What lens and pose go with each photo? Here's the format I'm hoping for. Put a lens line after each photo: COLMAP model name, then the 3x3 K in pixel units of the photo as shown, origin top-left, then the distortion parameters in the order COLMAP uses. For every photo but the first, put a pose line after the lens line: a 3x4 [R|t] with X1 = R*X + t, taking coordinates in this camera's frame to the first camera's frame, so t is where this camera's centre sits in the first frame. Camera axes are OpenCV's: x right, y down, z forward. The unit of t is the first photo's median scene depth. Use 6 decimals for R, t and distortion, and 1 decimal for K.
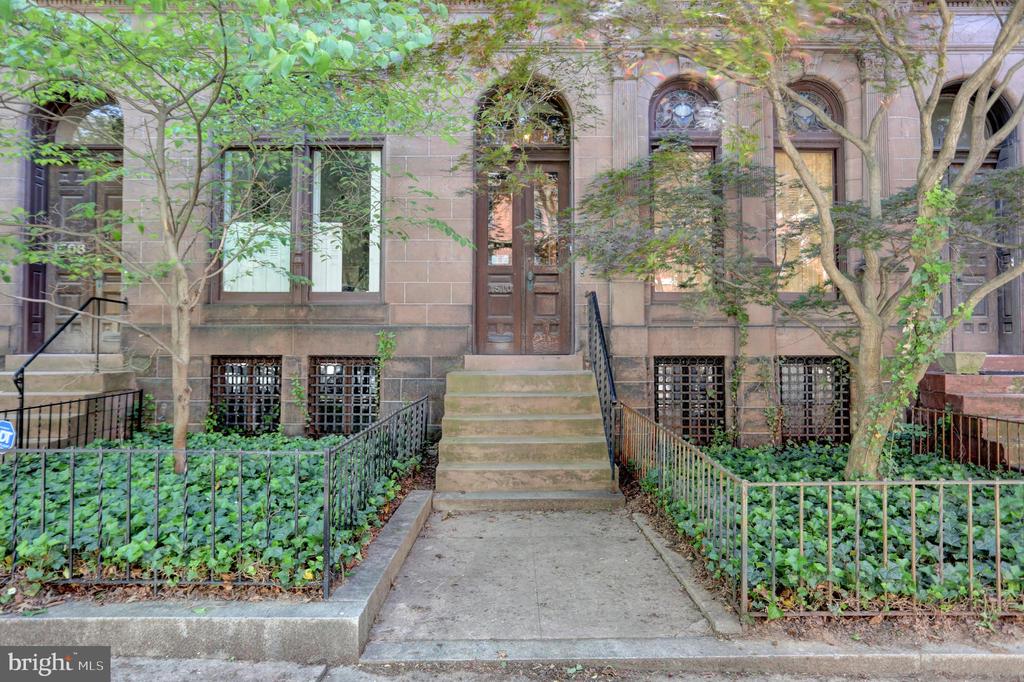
lens RADIAL K [[689.5, 0, 512.0], [0, 689.5, 341.0], [0, 0, 1]] dist [-0.000256, 0.000193]
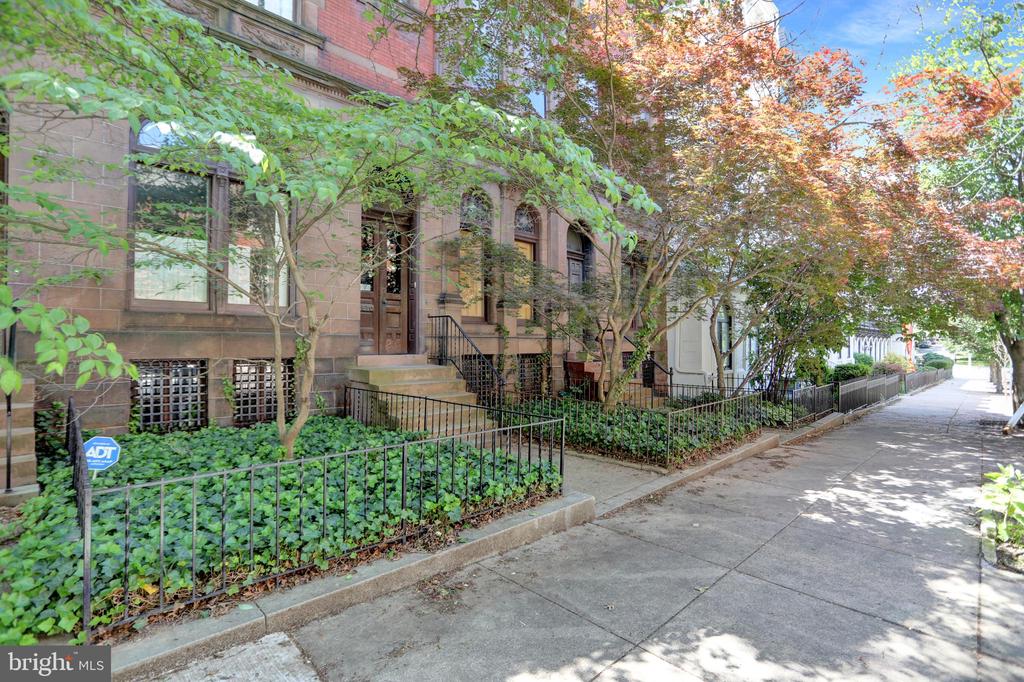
lens RADIAL K [[489.4, 0, 512.0], [0, 489.4, 341.0], [0, 0, 1]] dist [-0.066182, 0.024844]
pose [[0.725497, 0.005680, 0.688202, -0.511583], [0.001110, 0.999955, -0.009423, 0.000145], [-0.688225, 0.007600, 0.725458, 0.079154]]
